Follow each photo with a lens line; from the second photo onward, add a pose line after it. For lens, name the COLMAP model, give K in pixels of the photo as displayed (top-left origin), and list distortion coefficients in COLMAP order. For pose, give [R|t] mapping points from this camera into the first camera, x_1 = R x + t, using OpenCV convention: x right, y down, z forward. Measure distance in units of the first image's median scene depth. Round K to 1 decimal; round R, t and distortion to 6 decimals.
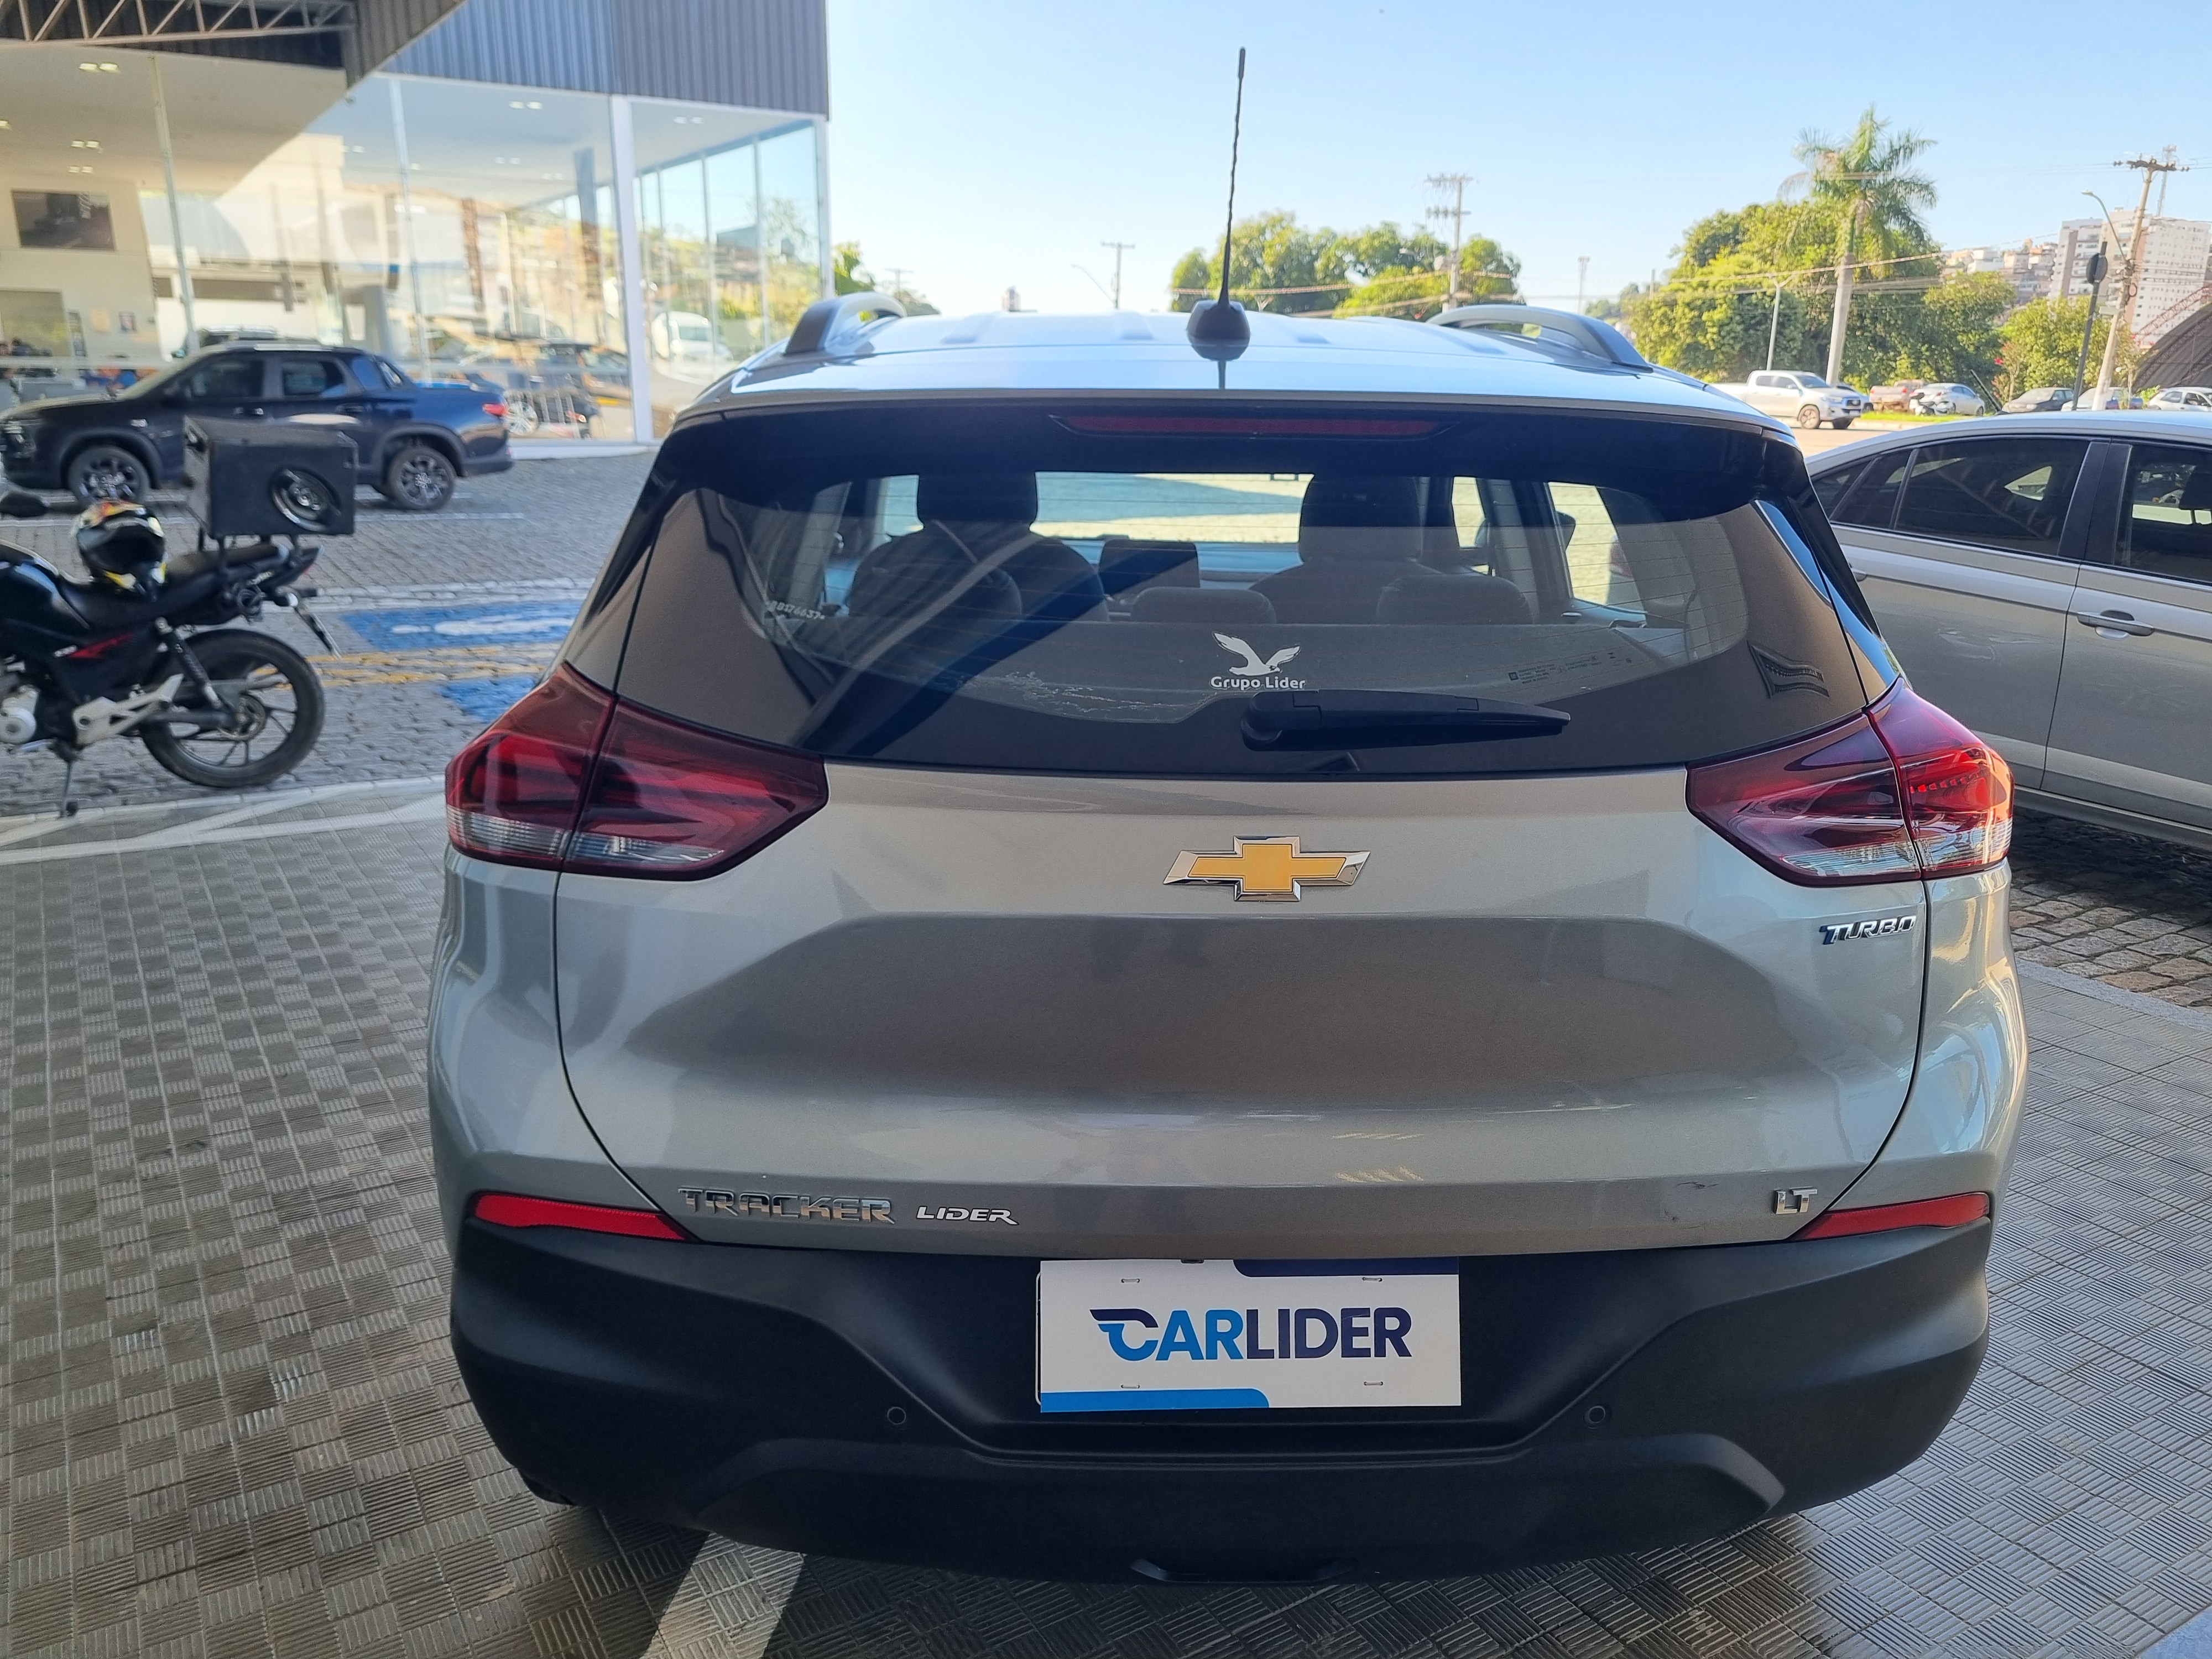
lens RADIAL K [[1700.6, 0, 1113.3], [0, 1700.6, 834.0], [0, 0, 1]] dist [0.003528, -0.007352]
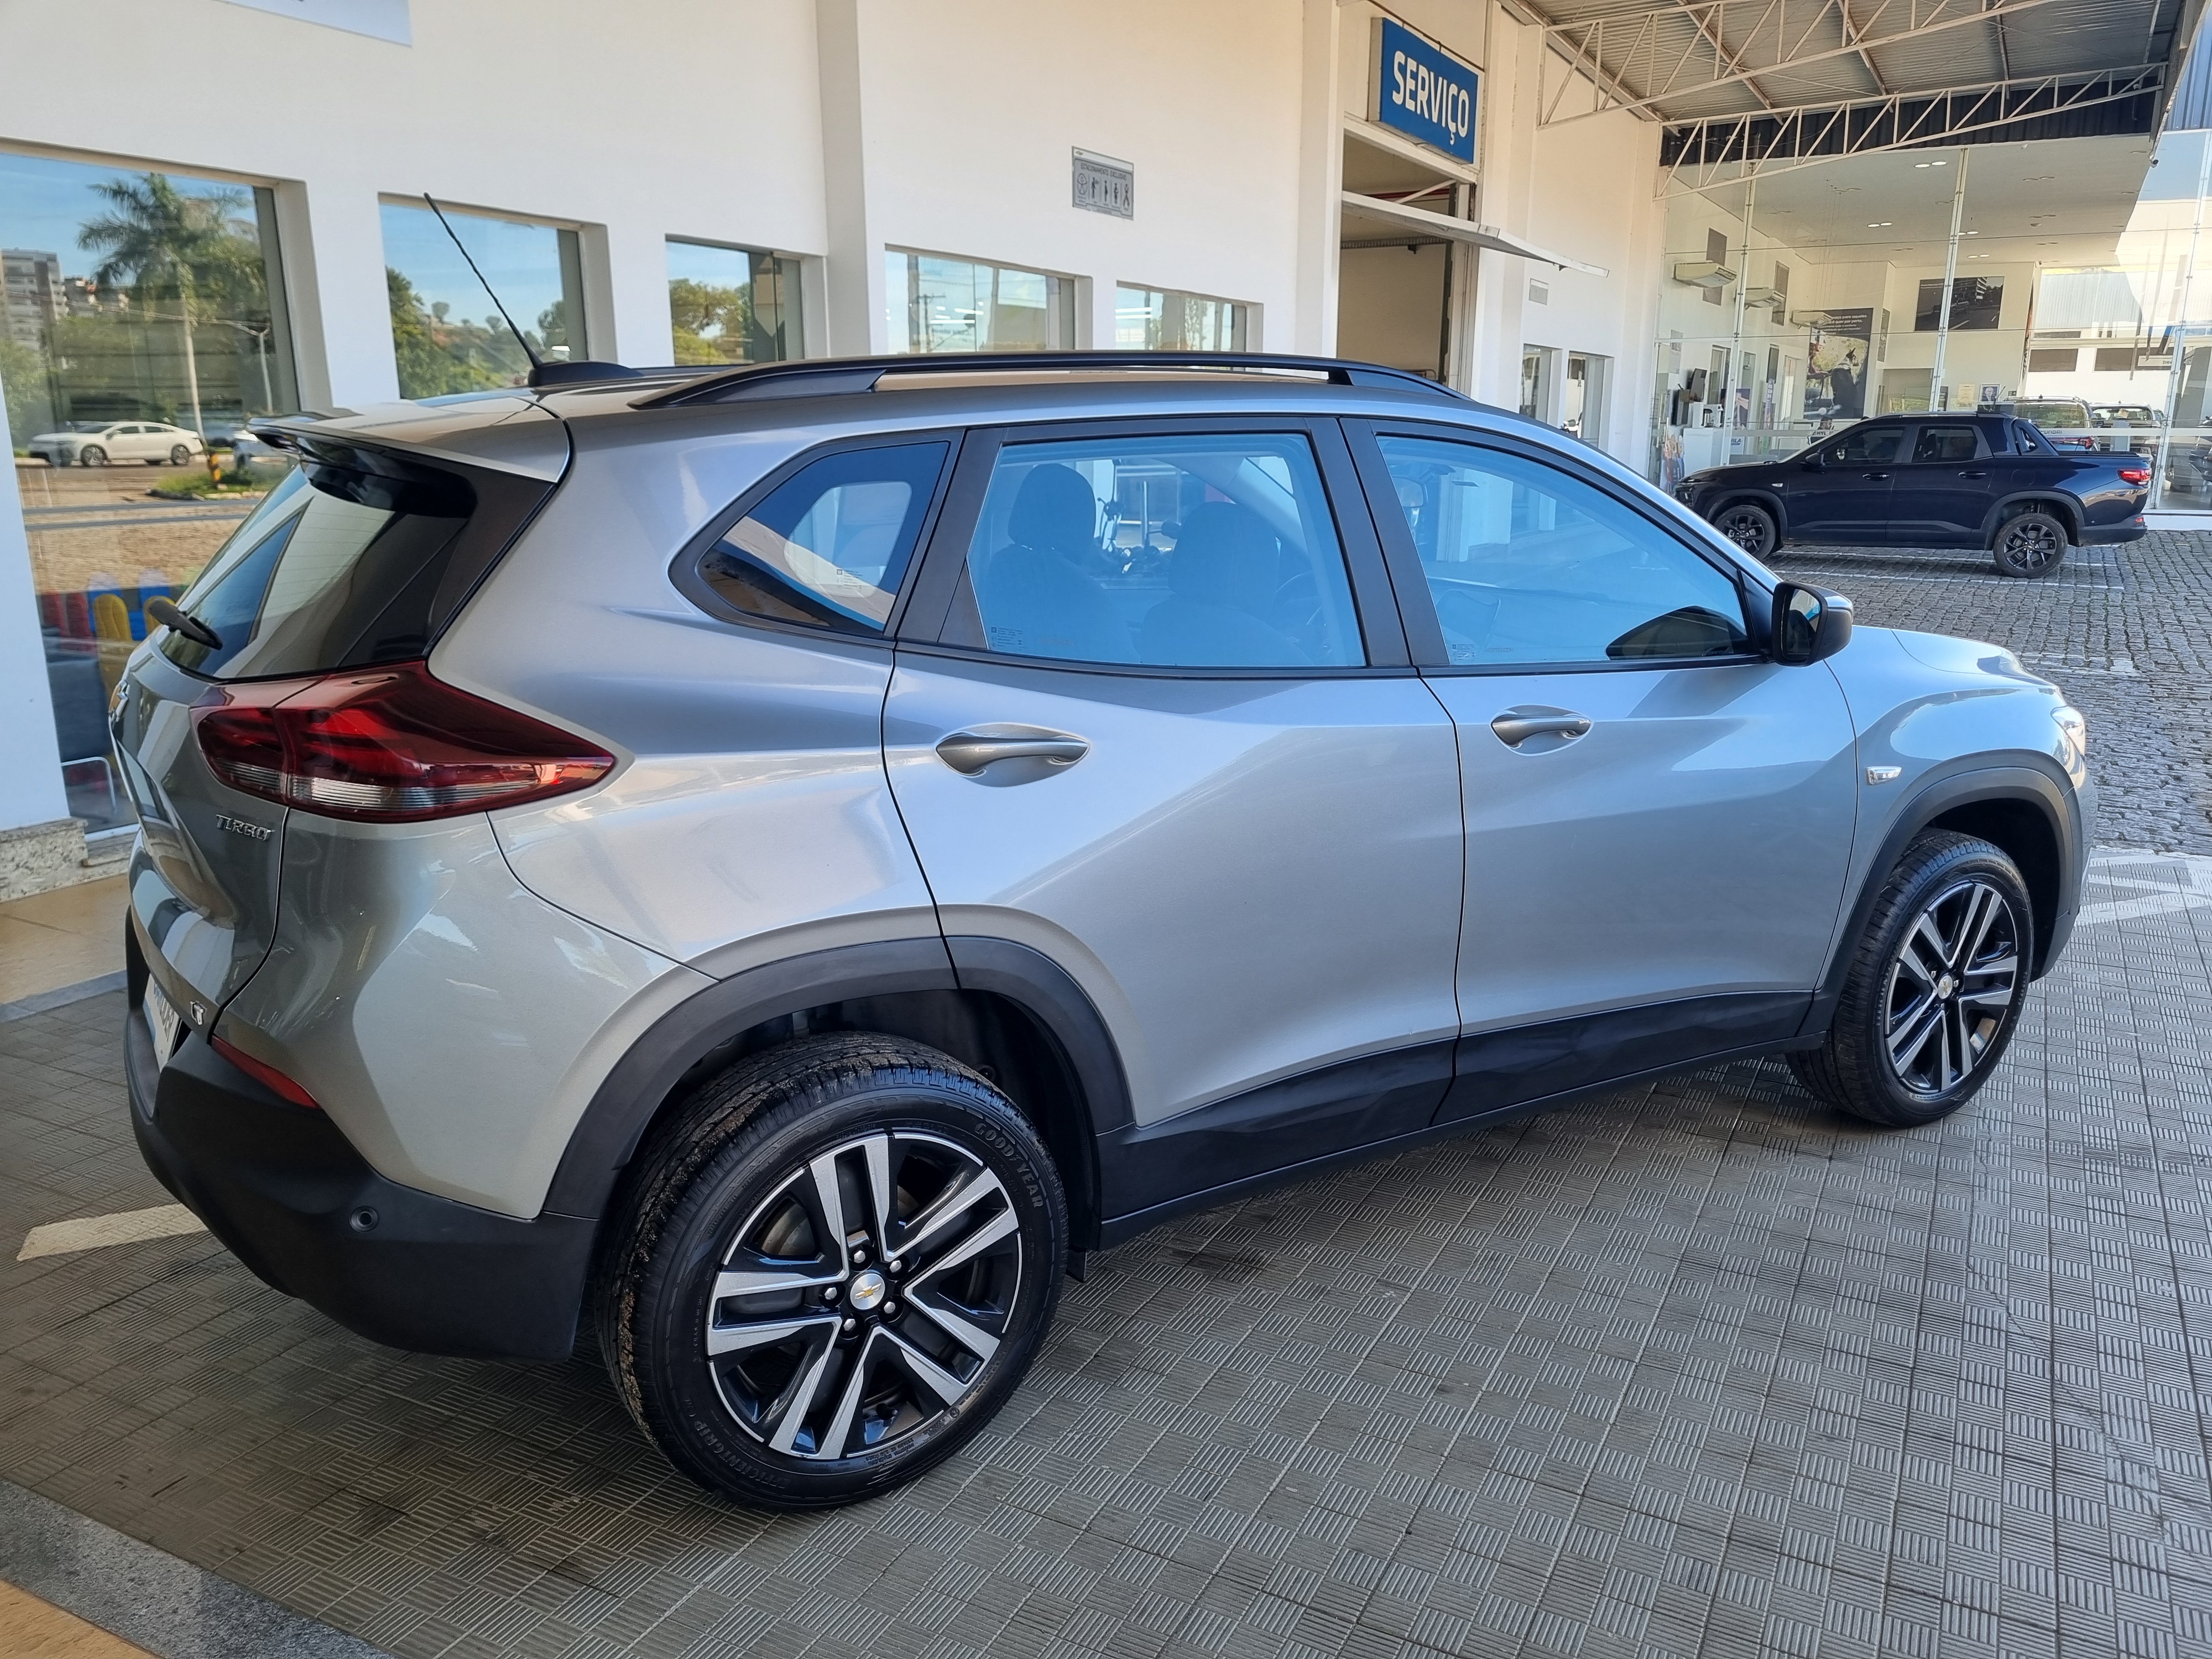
lens RADIAL K [[1700.6, 0, 1107.0], [0, 1700.6, 826.1], [0, 0, 1]] dist [0.003528, -0.007352]
pose [[0.513110, 0.177368, -0.839797, 0.172035], [-0.215392, 0.973716, 0.074050, -0.007616], [0.830858, 0.142890, 0.537827, 0.049370]]
